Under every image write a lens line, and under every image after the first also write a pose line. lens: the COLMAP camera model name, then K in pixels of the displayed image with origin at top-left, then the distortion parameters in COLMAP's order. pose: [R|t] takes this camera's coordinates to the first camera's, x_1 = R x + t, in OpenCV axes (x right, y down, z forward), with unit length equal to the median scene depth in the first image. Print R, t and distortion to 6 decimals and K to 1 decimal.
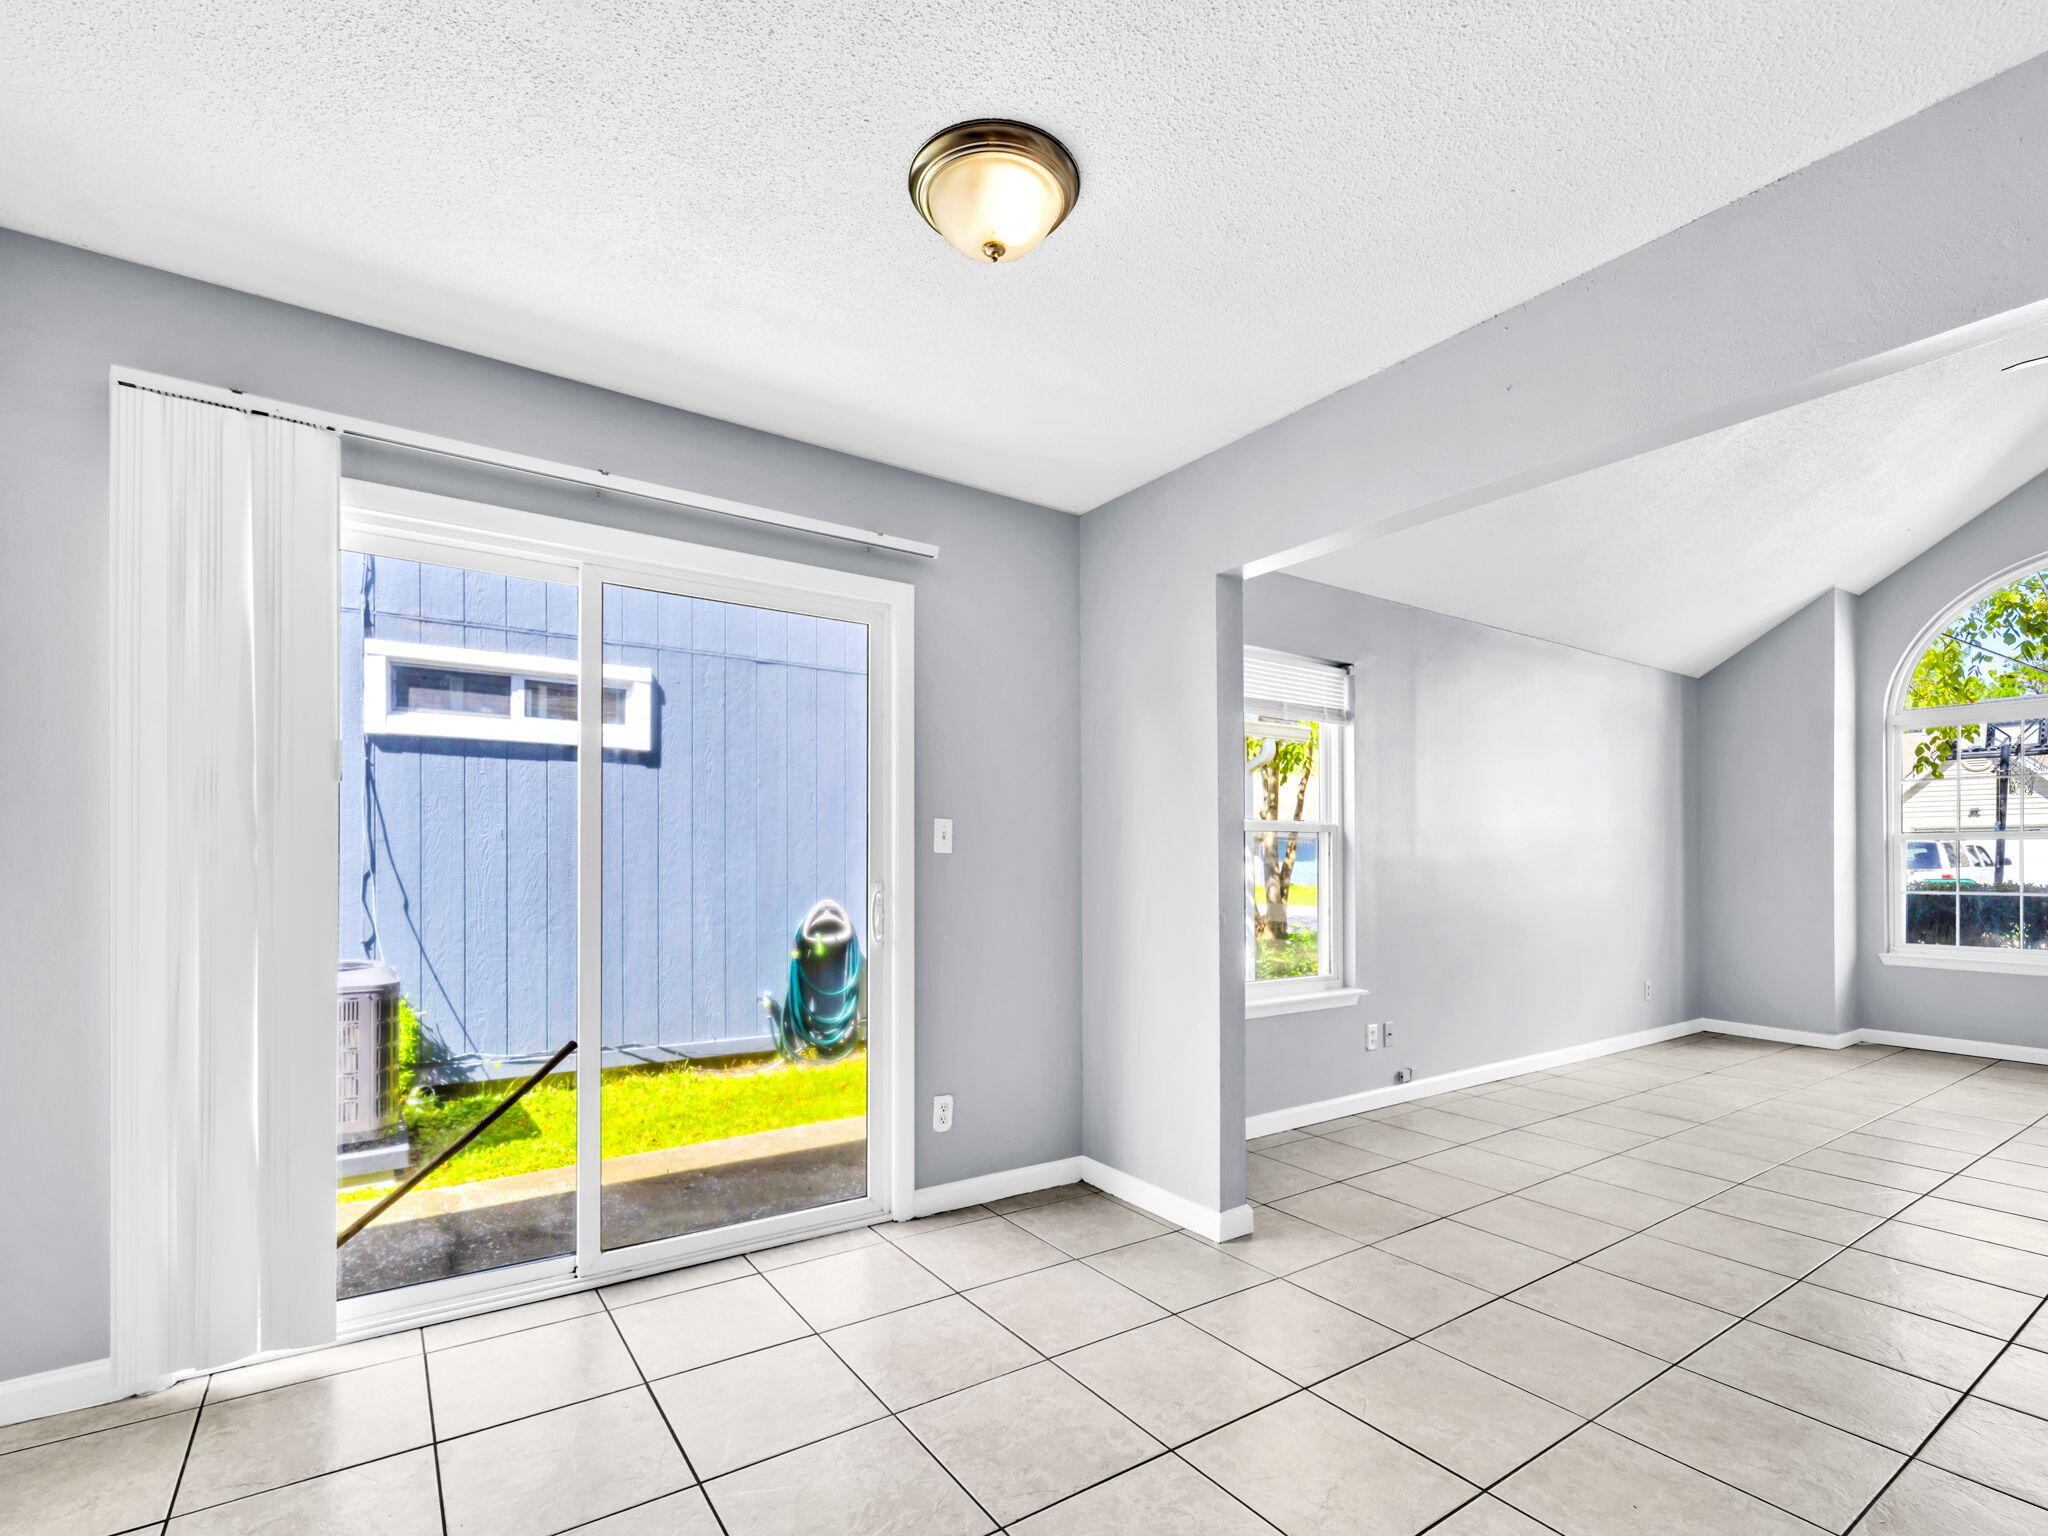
lens RADIAL K [[914.1, 0, 1032.5], [0, 914.1, 868.3], [0, 0, 1]] dist [-0.019510, 0.003354]
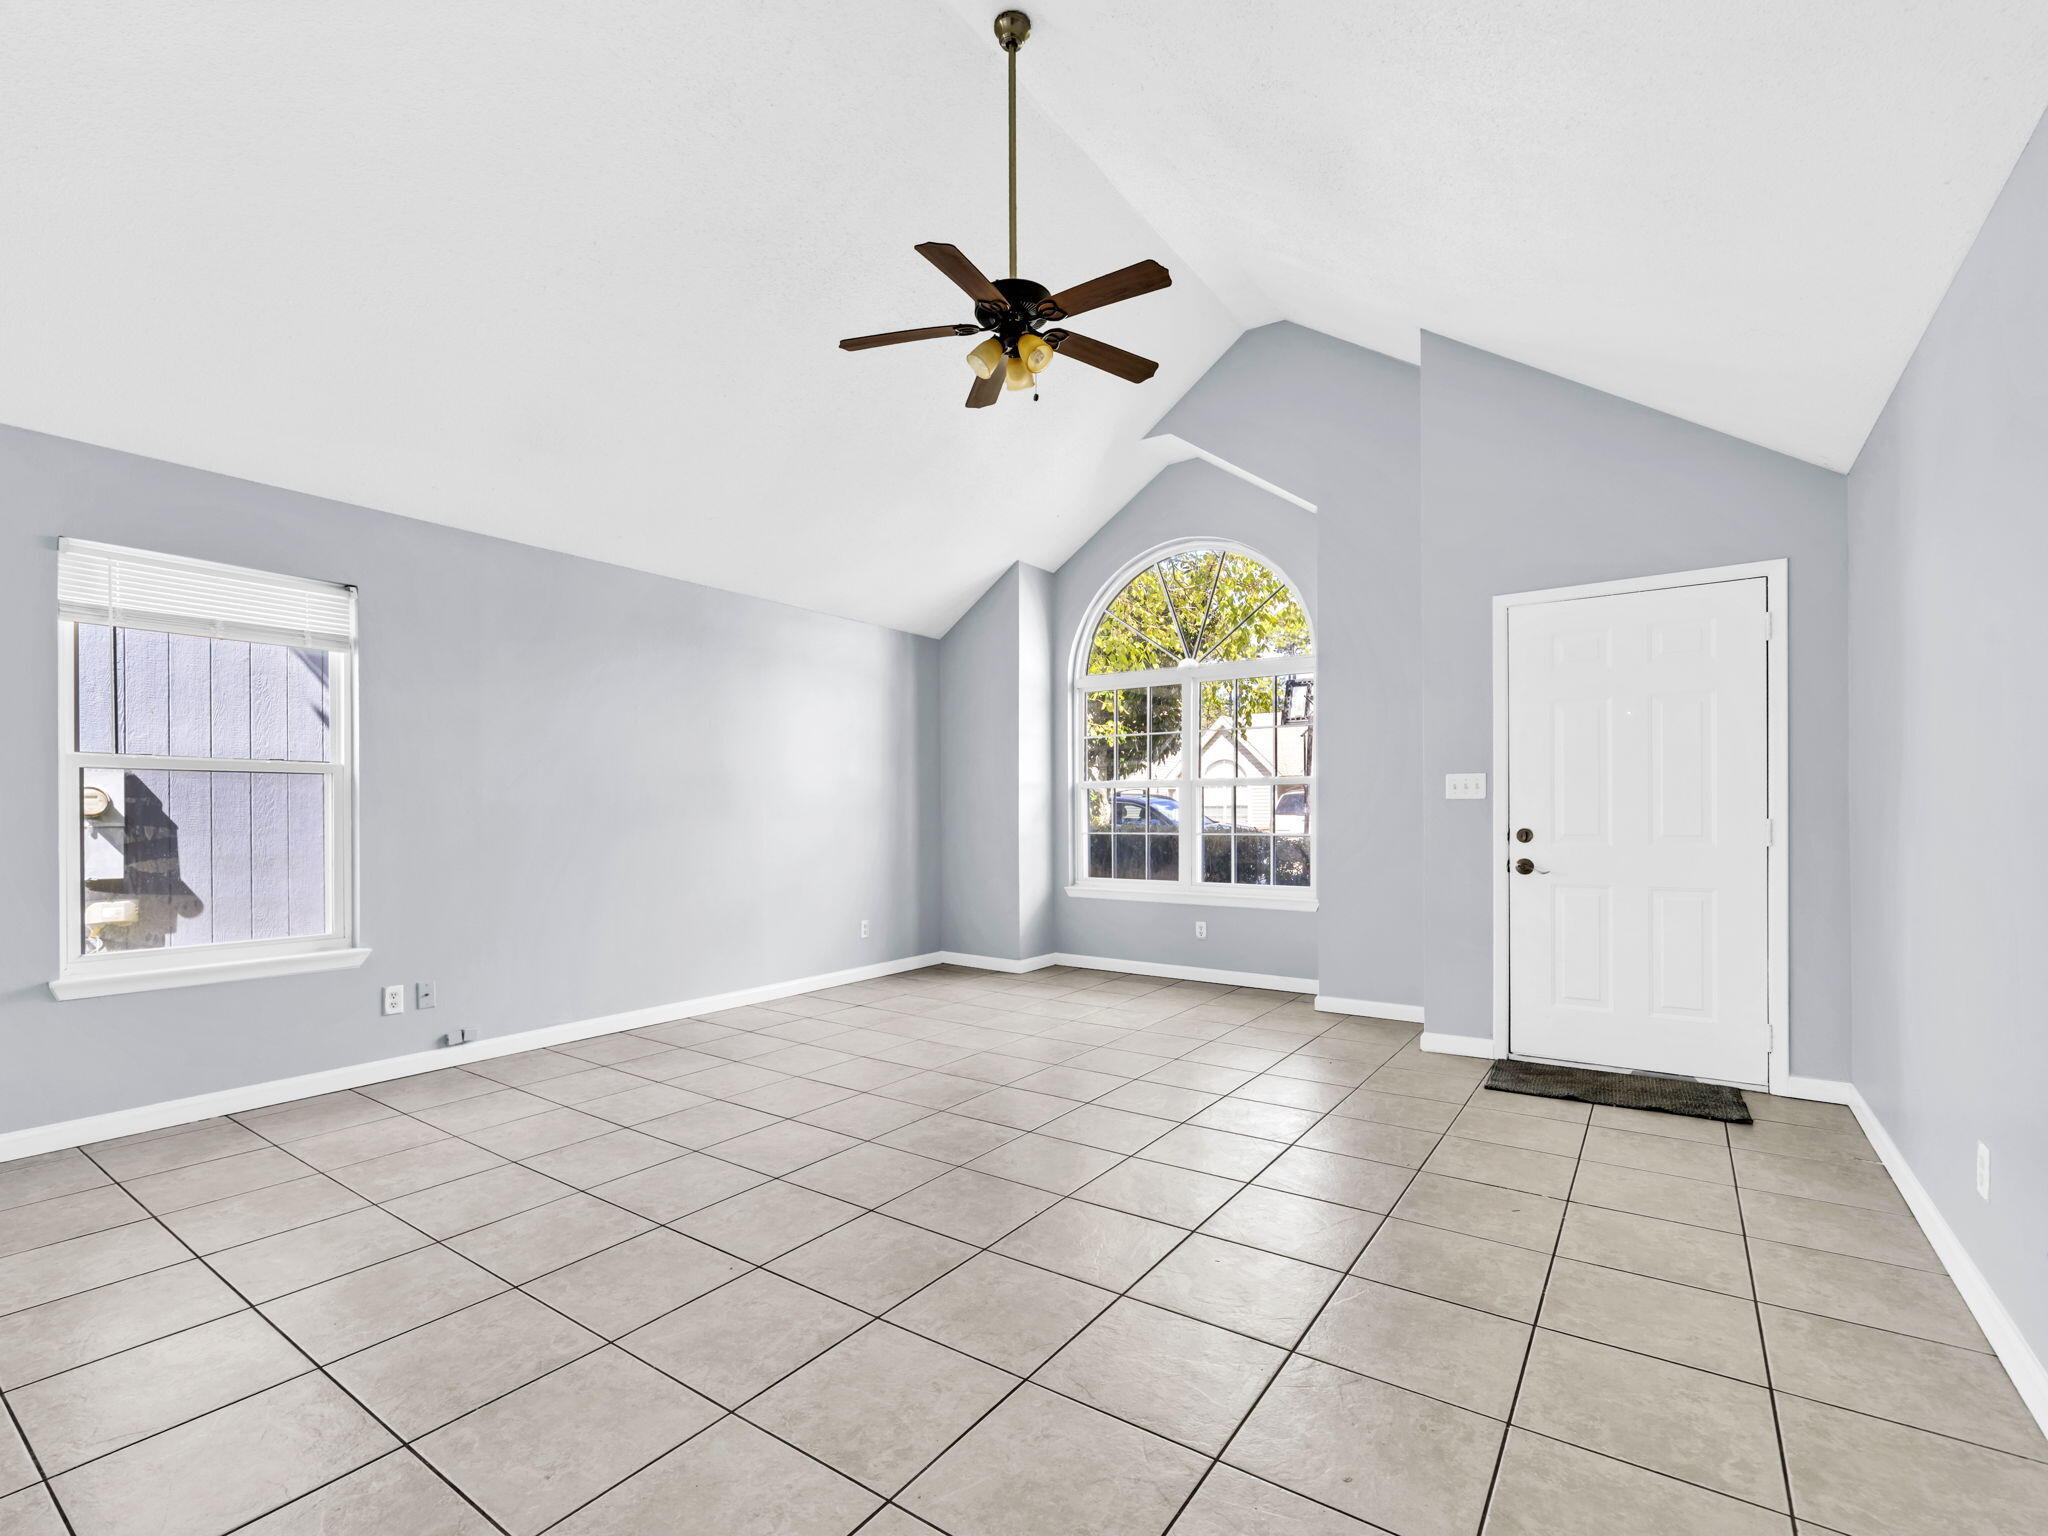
lens RADIAL K [[914.1, 0, 994.2], [0, 914.1, 821.8], [0, 0, 1]] dist [-0.019510, 0.003354]
pose [[0.926611, -0.005432, 0.375983, 0.422058], [0.002103, 0.999955, 0.009264, 0.000745], [-0.376017, -0.007793, 0.926580, -0.040993]]
